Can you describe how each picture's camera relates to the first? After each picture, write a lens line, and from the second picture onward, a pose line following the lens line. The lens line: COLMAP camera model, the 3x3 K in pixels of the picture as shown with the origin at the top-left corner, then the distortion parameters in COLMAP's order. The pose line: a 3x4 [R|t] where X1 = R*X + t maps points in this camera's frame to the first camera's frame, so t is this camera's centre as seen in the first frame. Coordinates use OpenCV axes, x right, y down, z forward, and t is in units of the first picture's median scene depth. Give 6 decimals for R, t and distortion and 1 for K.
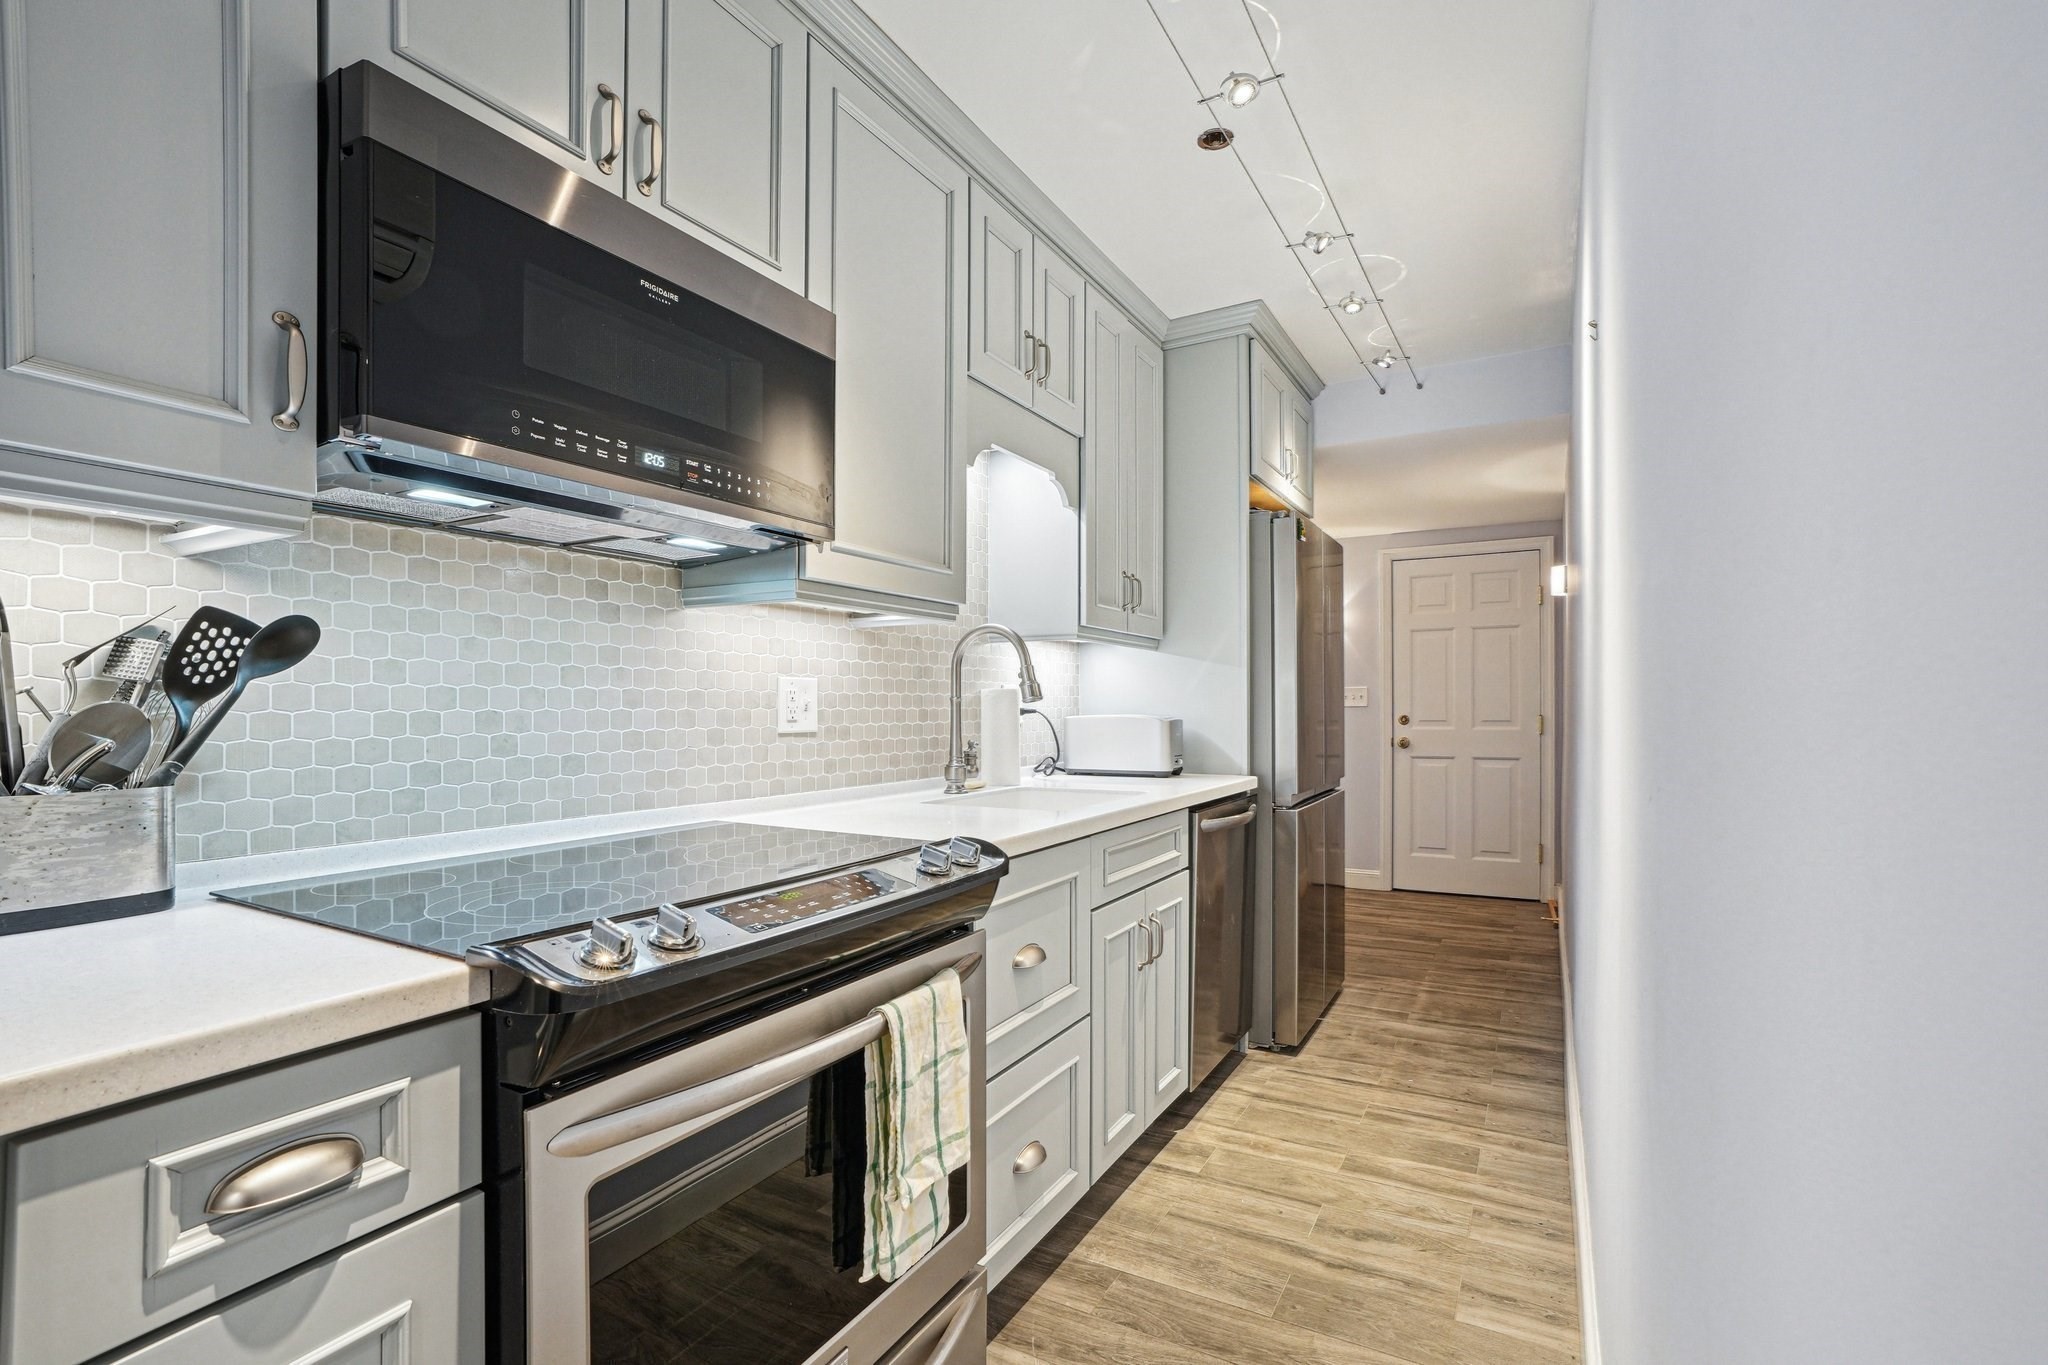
lens RADIAL K [[943.1, 0, 1012.8], [0, 943.1, 699.9], [0, 0, 1]] dist [-0.045508, 0.009703]
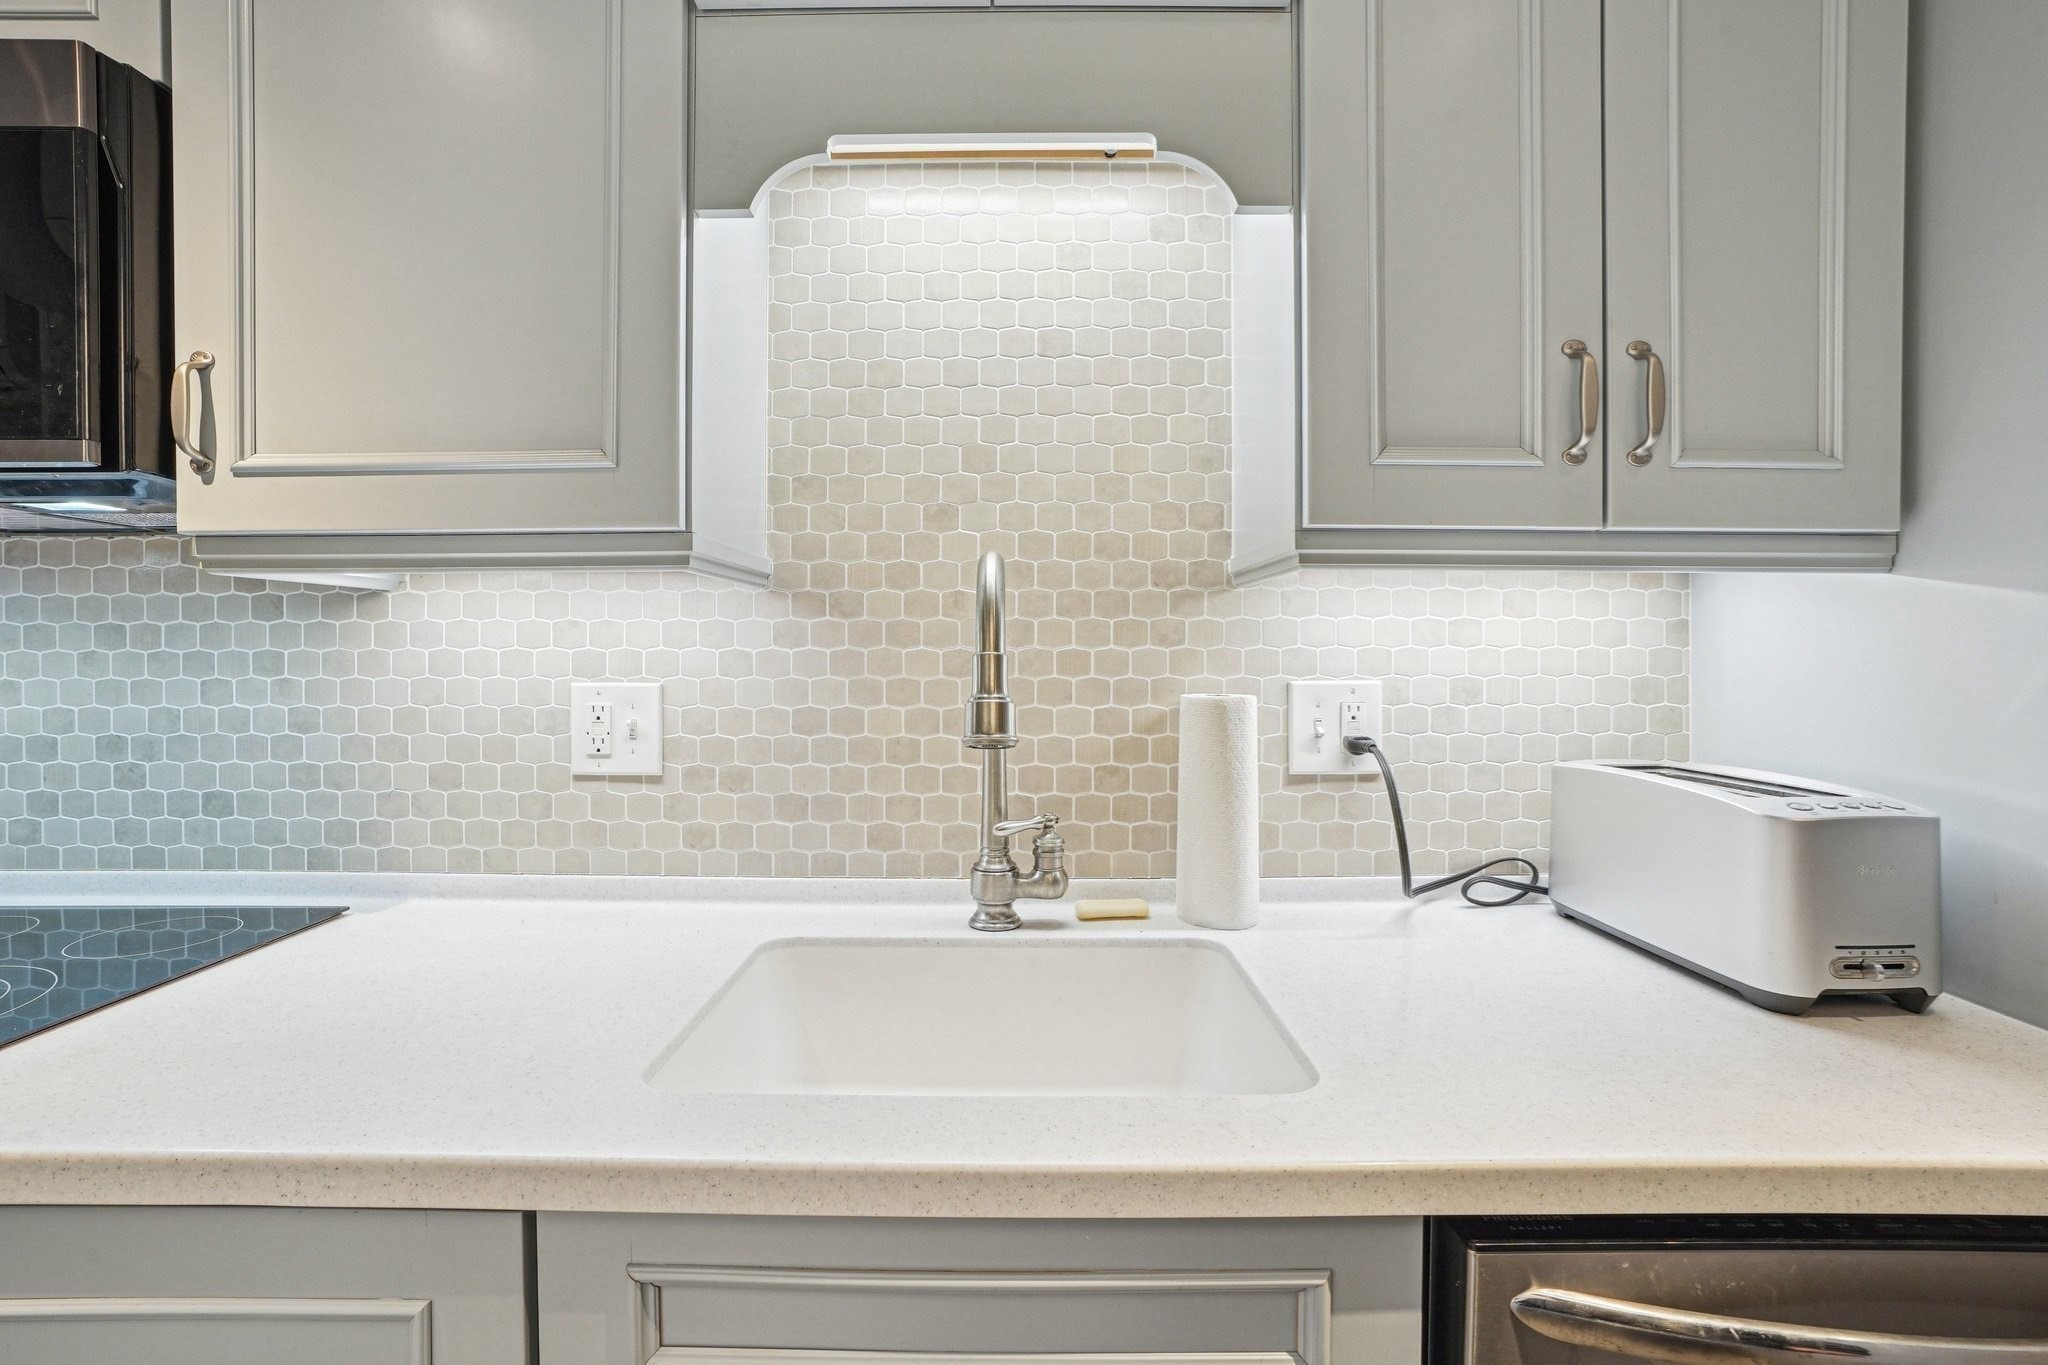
lens RADIAL K [[926.1, 0, 1019.9], [0, 926.1, 664.7], [0, 0, 1]] dist [-0.025505, 0.000385]
pose [[0.491142, 0.014122, -0.870965, 0.381714], [0.006435, 0.999782, 0.019840, -0.042851], [0.871056, -0.015349, 0.490944, 0.877919]]
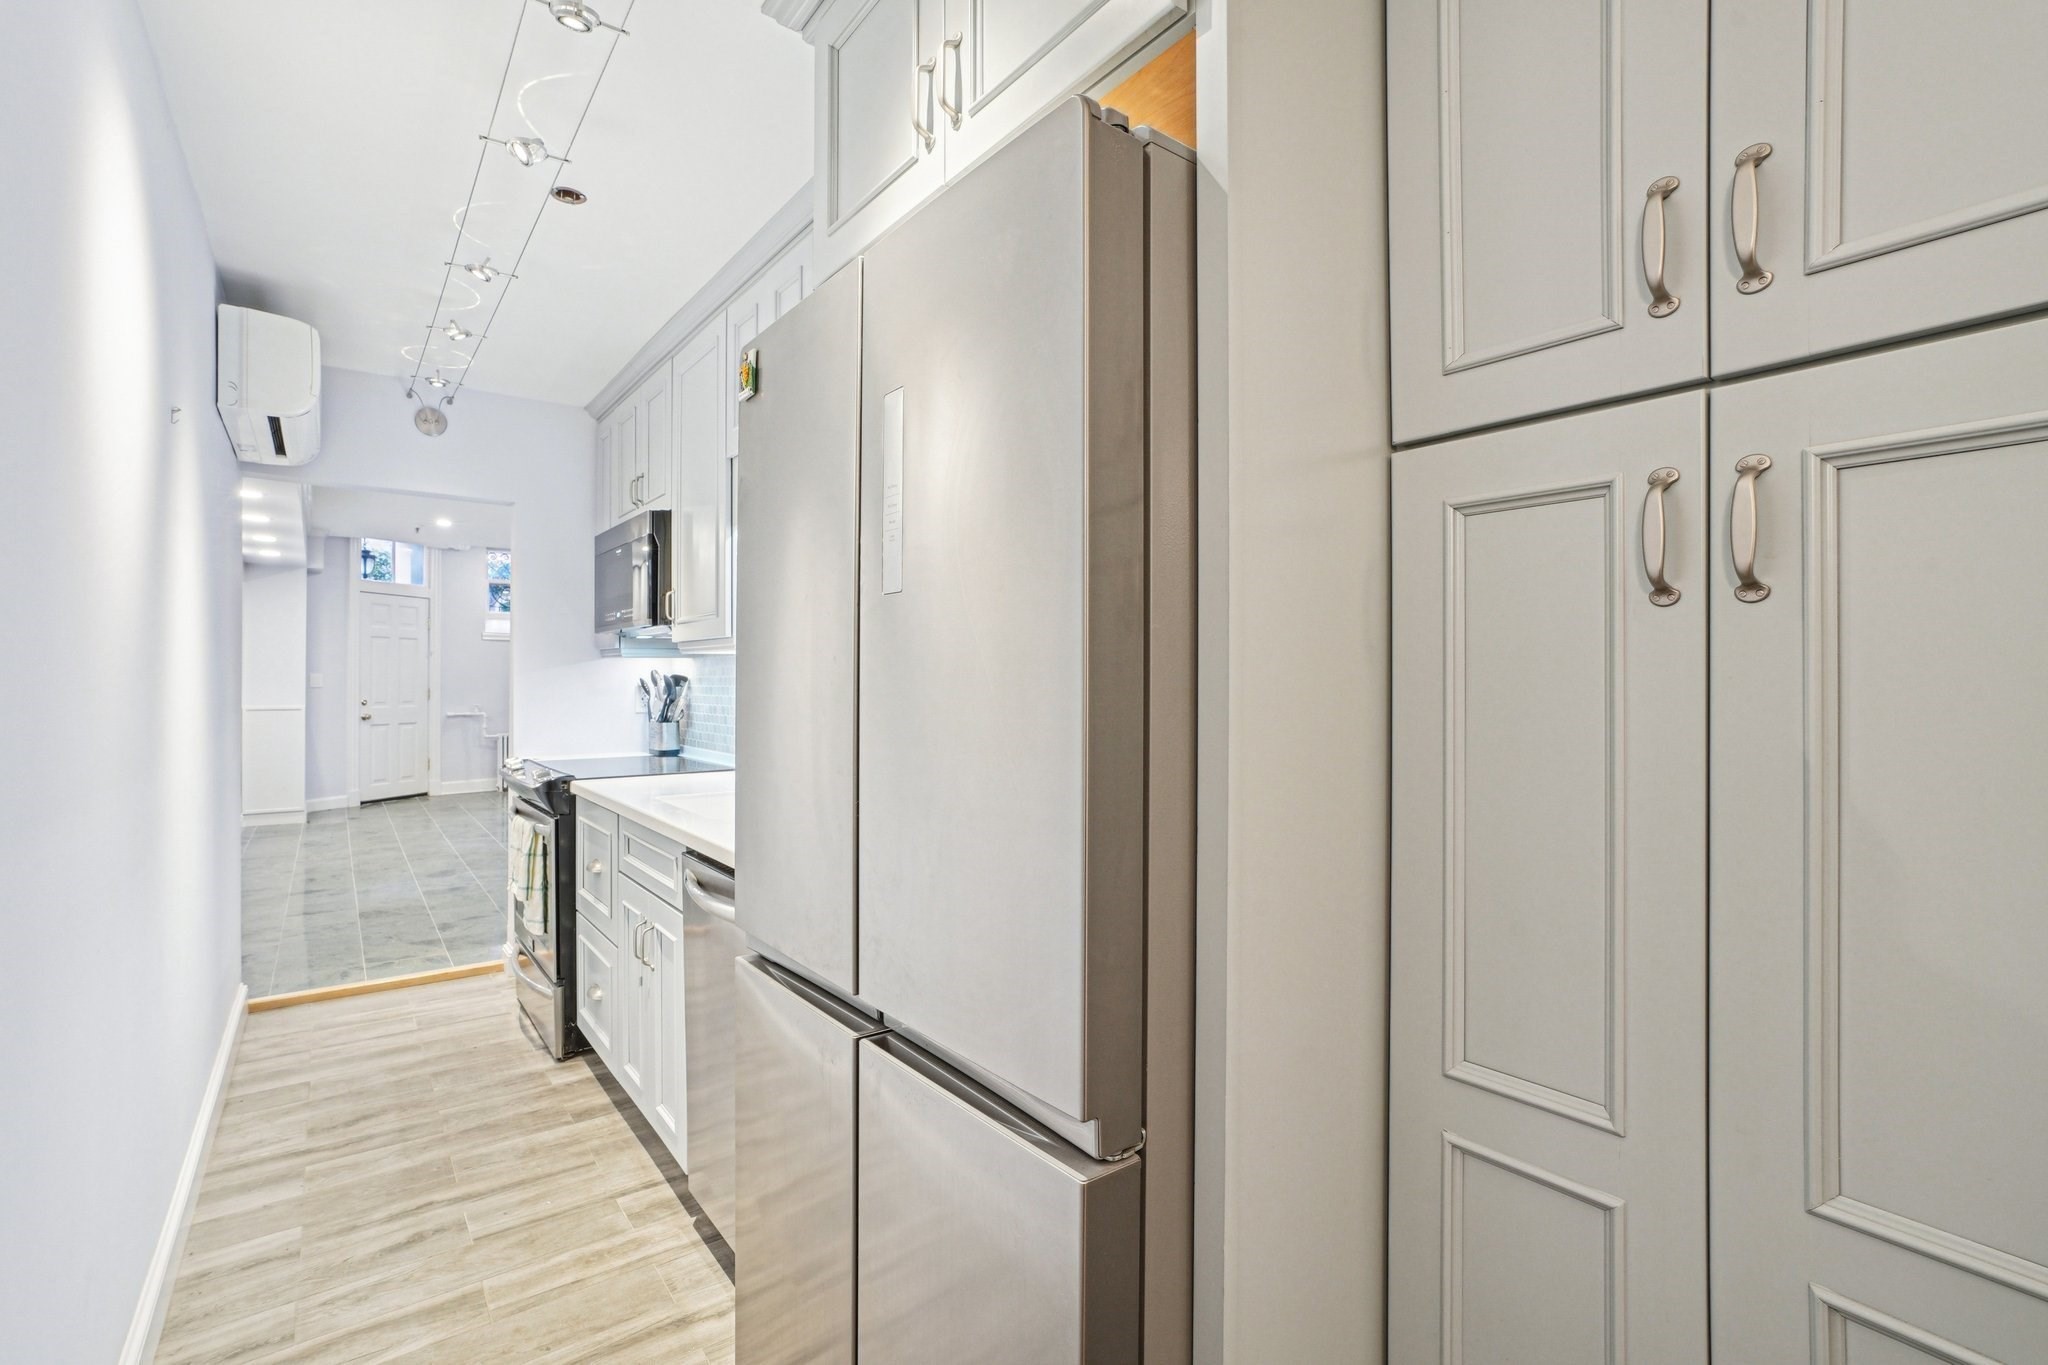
lens RADIAL K [[943.1, 0, 1014.2], [0, 943.1, 689.7], [0, 0, 1]] dist [-0.045508, 0.009703]
pose [[-0.407942, -0.009105, -0.912963, 1.113282], [-0.004597, 0.999958, -0.007919, -0.005566], [0.912996, 0.000967, -0.407966, 2.176325]]
